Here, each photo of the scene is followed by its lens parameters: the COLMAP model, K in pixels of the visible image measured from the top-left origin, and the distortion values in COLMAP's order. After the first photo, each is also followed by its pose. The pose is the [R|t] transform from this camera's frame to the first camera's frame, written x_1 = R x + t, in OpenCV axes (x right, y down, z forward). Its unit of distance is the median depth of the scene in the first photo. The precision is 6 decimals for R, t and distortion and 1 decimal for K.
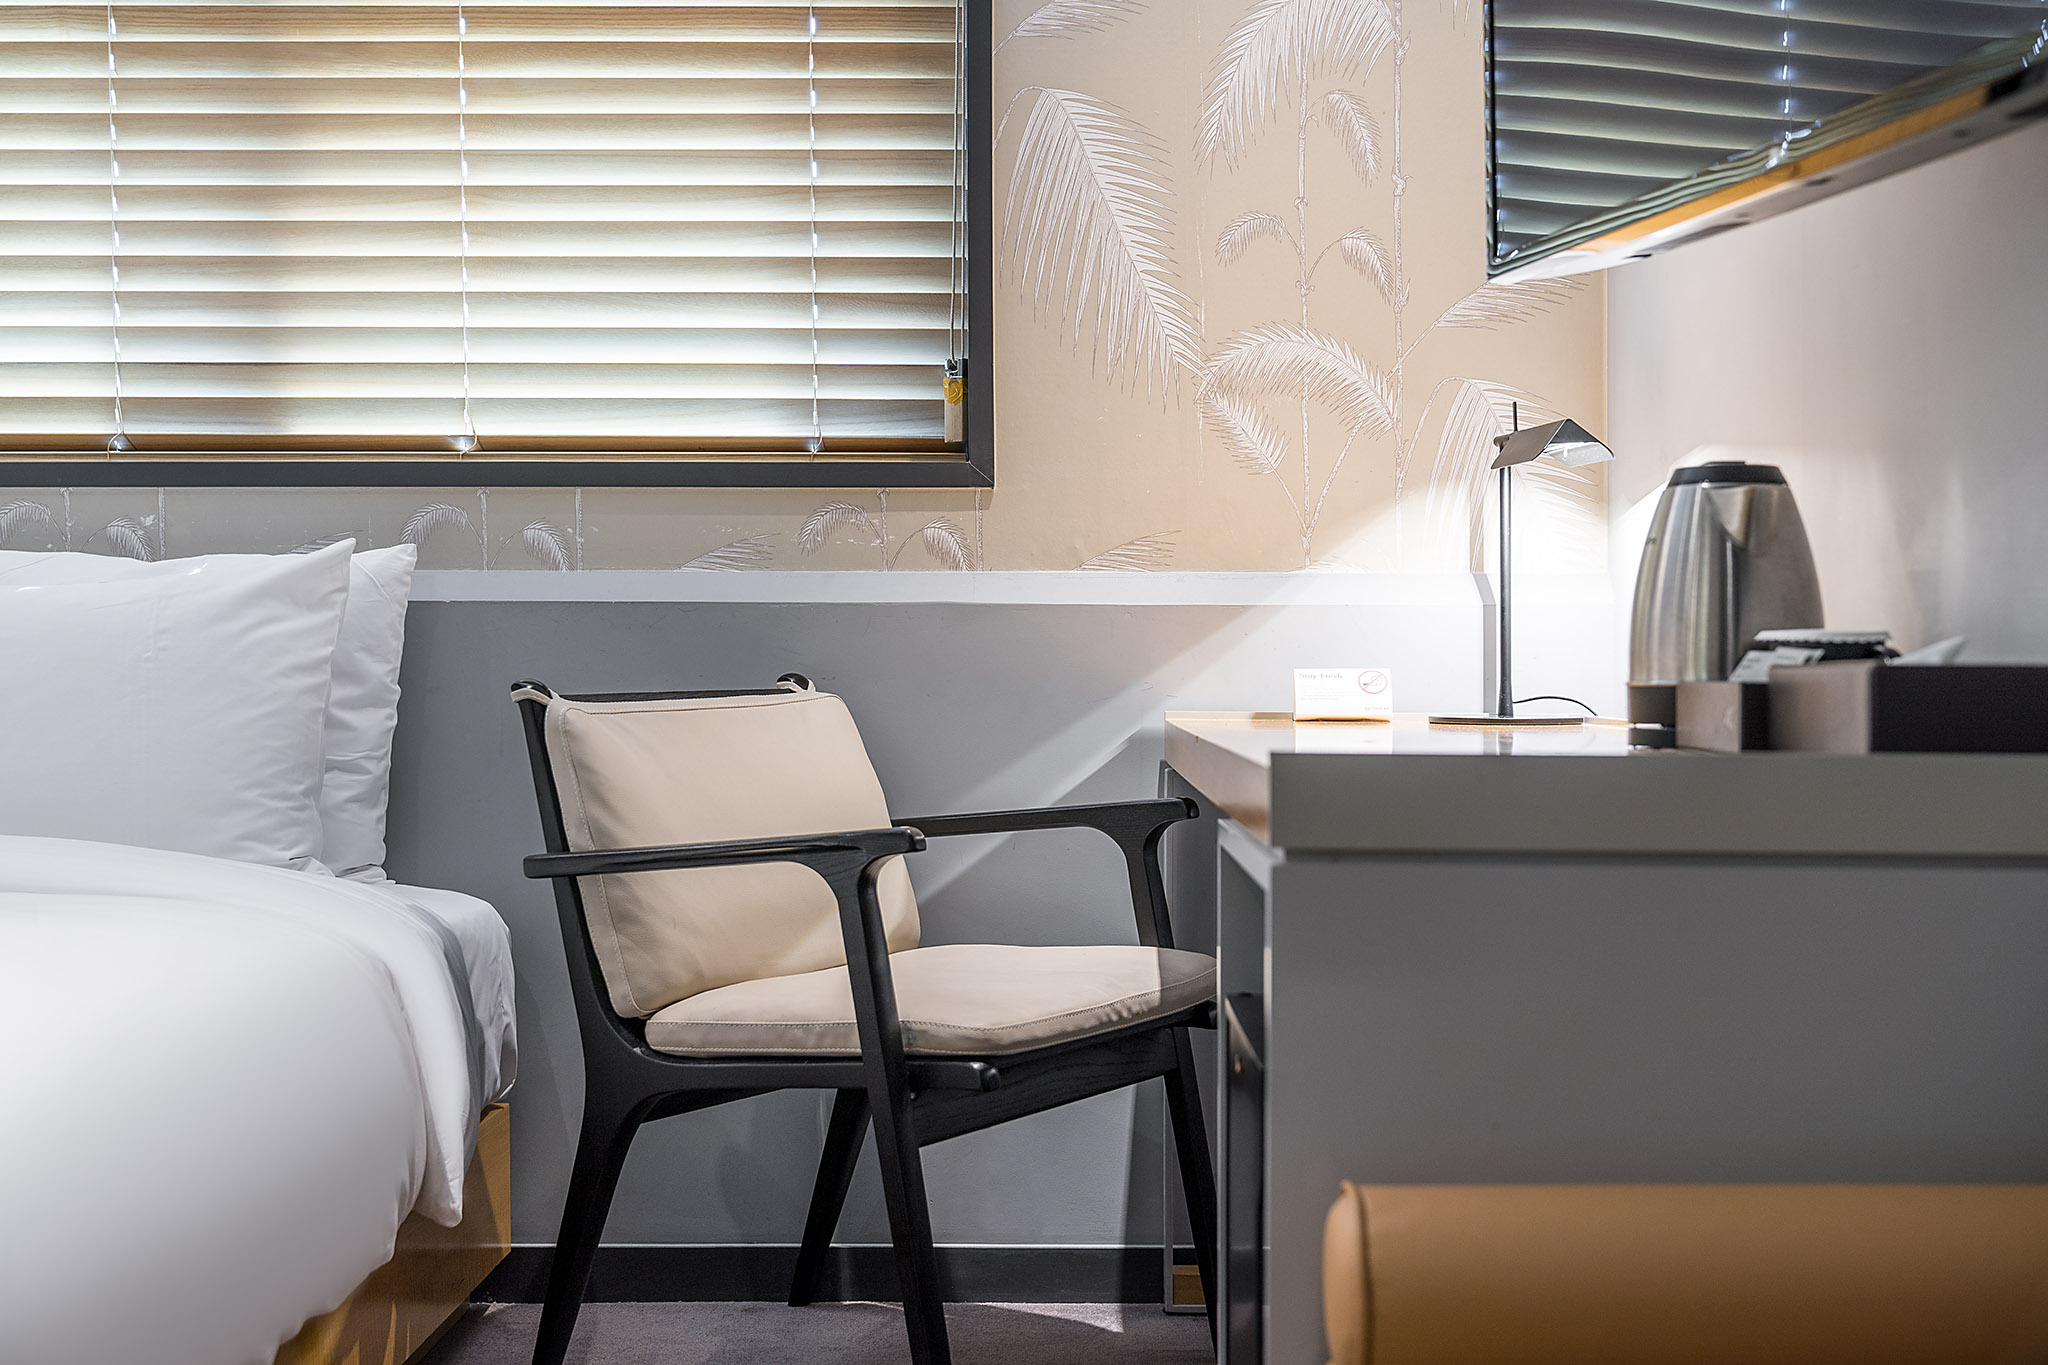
lens RADIAL K [[2224.7, 0, 1024.0], [0, 2224.7, 682.5], [0, 0, 1]] dist [0.004758, 0.023169]
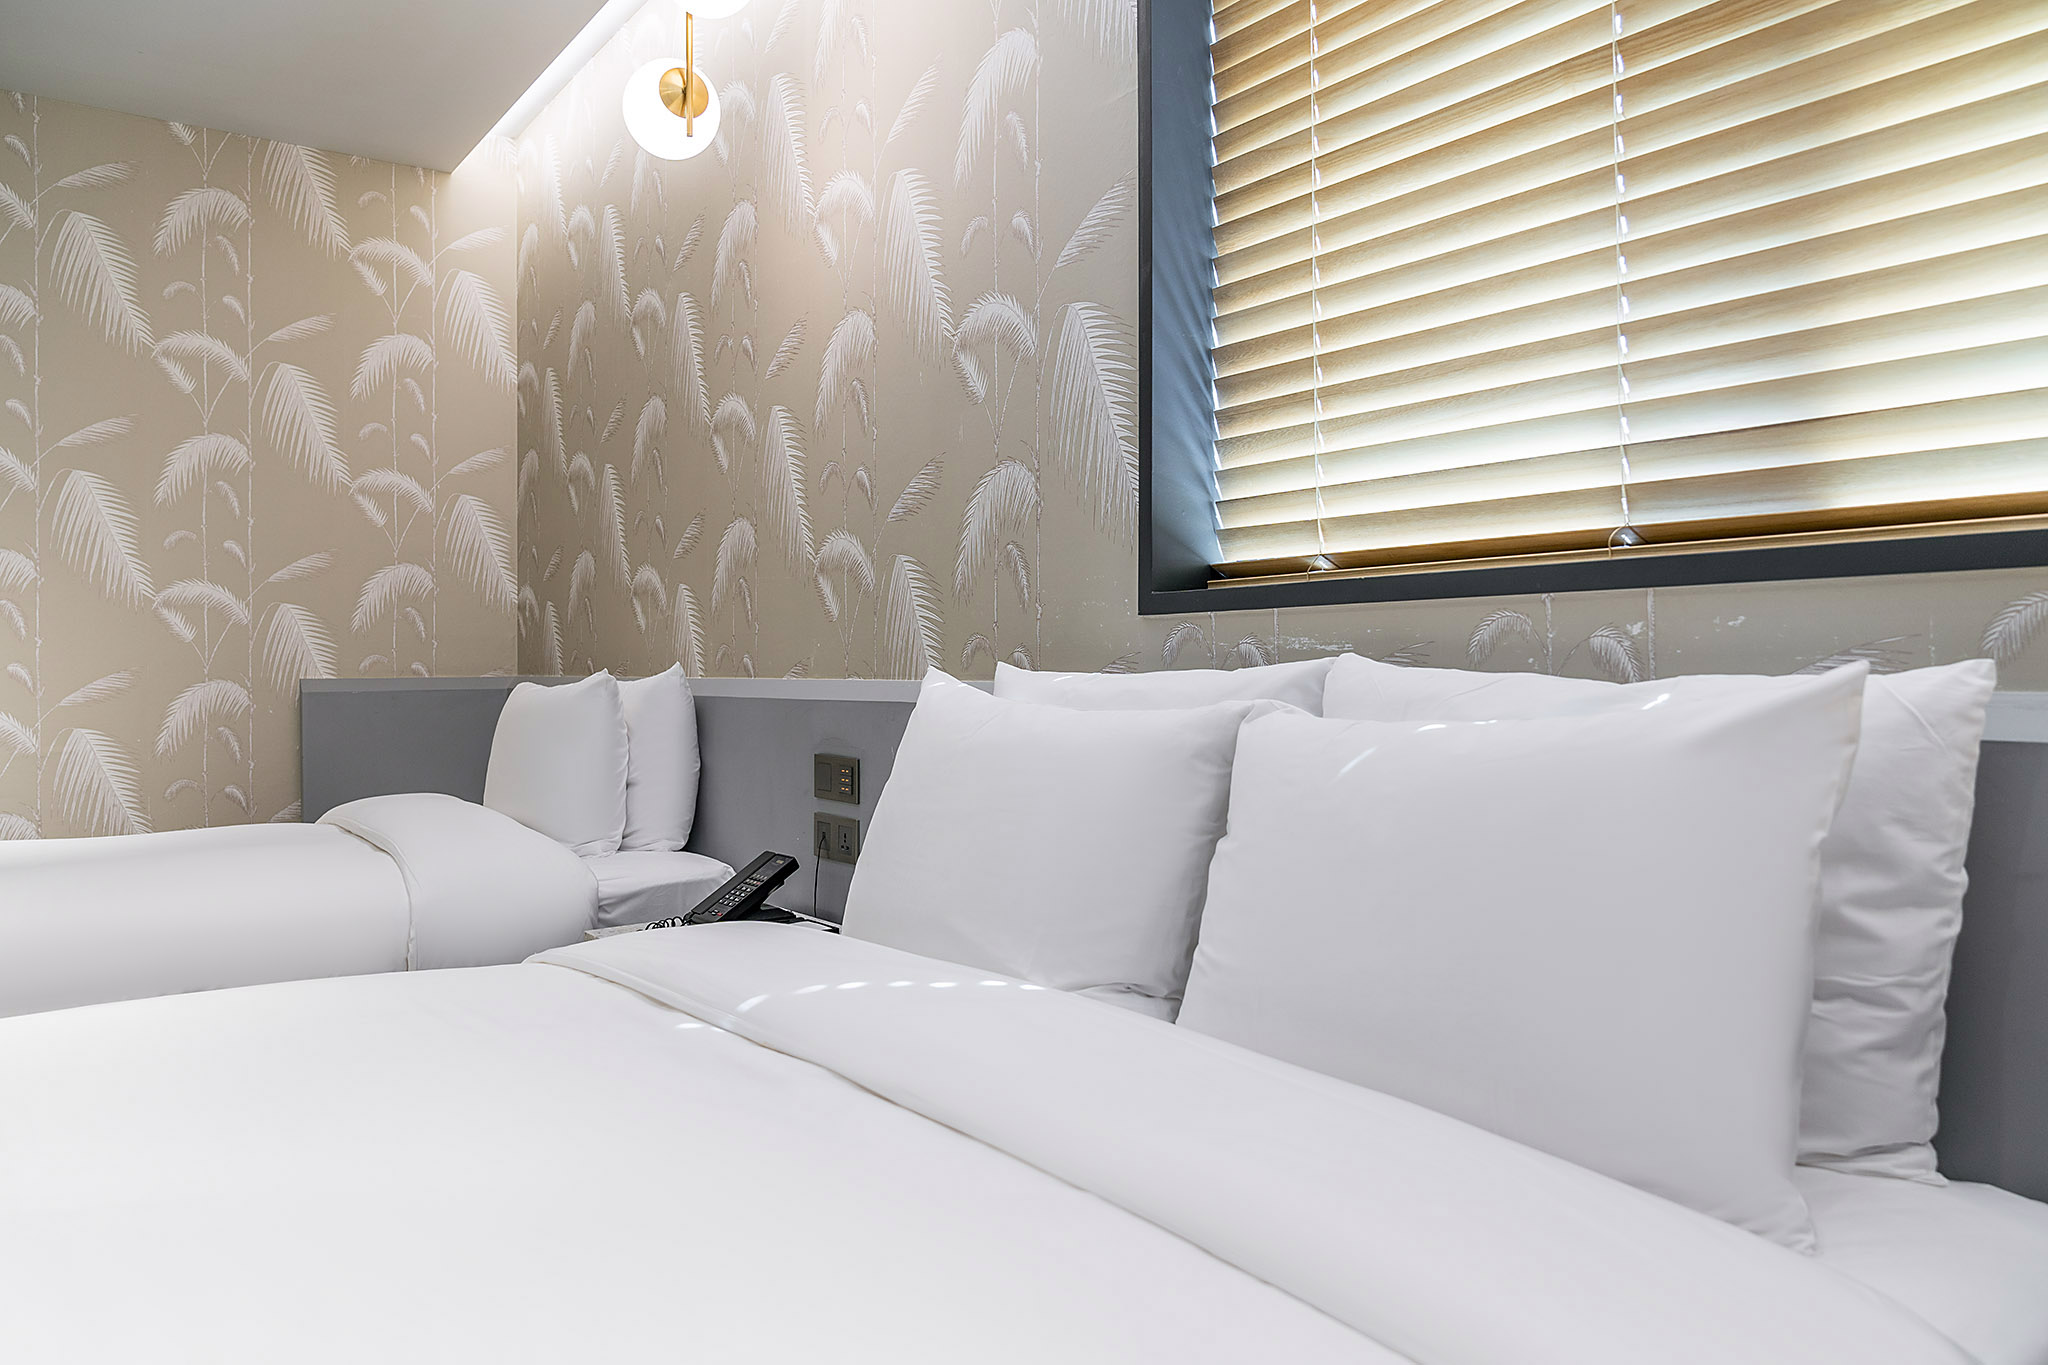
lens RADIAL K [[1407.2, 0, 1024.0], [0, 1407.2, 682.5], [0, 0, 1]] dist [-0.006328, -0.000358]
pose [[0.594842, 0.005999, -0.803820, -0.106695], [-0.008462, 0.999963, 0.001201, -0.050886], [0.803798, 0.006088, 0.594871, 0.500892]]
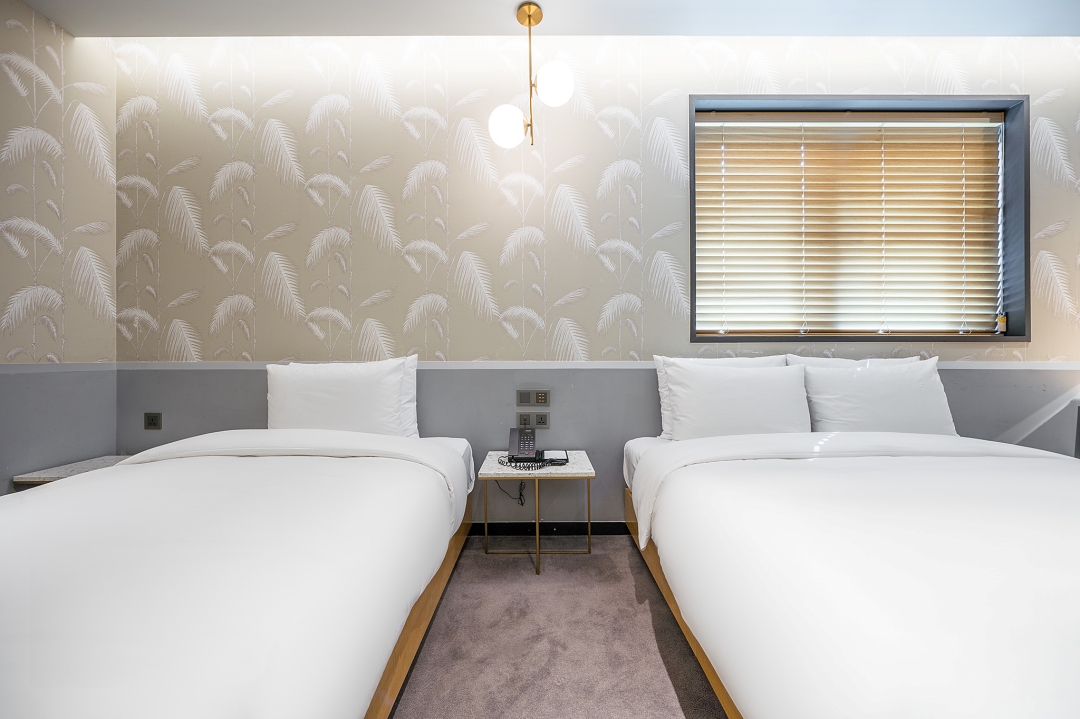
lens RADIAL K [[445.9, 0, 540.0], [0, 445.9, 359.5], [0, 0, 1]] dist [-0.009999, 0.004855]
pose [[0.999889, -0.002438, 0.014705, -0.963606], [0.002734, 0.999793, -0.020147, -0.038115], [-0.014653, 0.020185, 0.999689, 0.147047]]
